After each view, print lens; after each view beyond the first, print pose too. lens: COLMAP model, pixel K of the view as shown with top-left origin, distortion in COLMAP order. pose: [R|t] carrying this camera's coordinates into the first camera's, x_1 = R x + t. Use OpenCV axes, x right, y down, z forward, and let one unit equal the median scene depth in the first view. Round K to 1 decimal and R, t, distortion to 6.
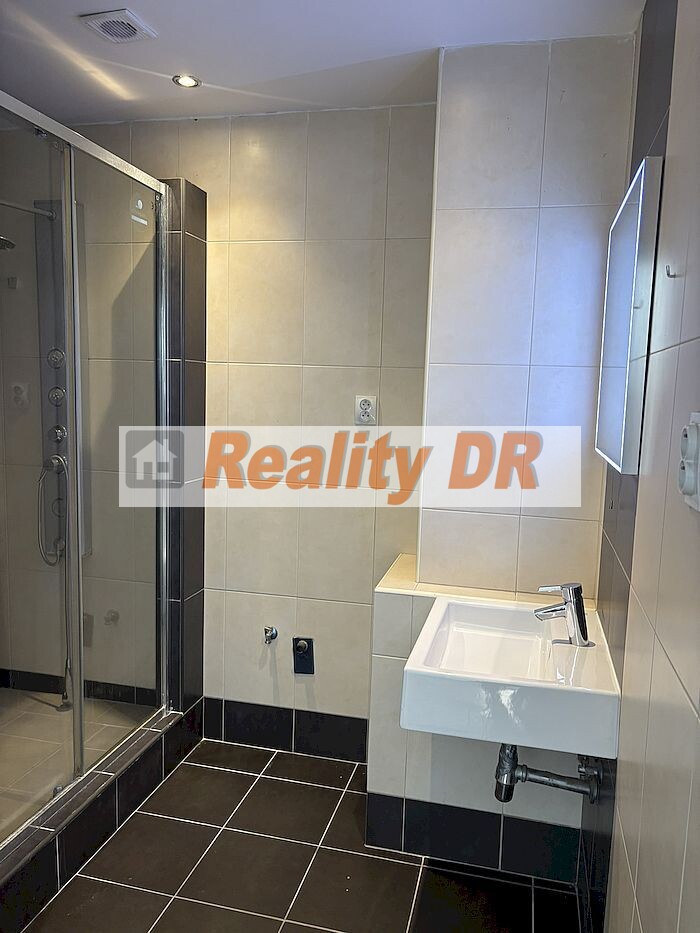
lens RADIAL K [[711.8, 0, 350.3], [0, 711.8, 468.6], [0, 0, 1]] dist [0.051756, -0.058943]
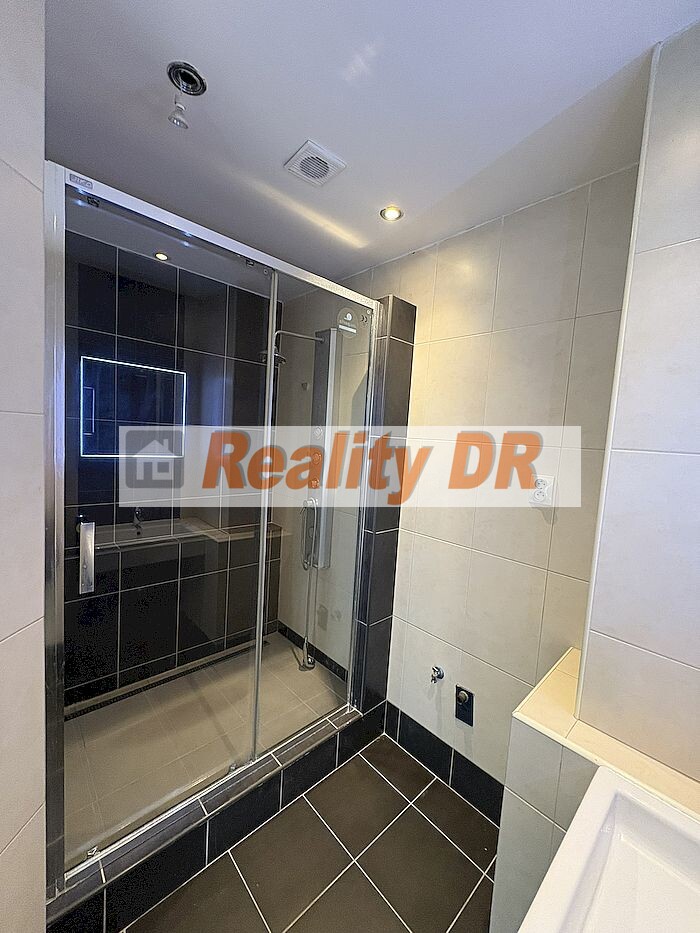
lens RADIAL K [[372.6, 0, 347.5], [0, 372.6, 465.1], [0, 0, 1]] dist [0.001337, -0.000579]
pose [[0.838596, 0.064890, -0.540875, 0.075972], [-0.098564, 0.994567, -0.033498, -0.075167], [0.535763, 0.081402, 0.840436, 0.423579]]
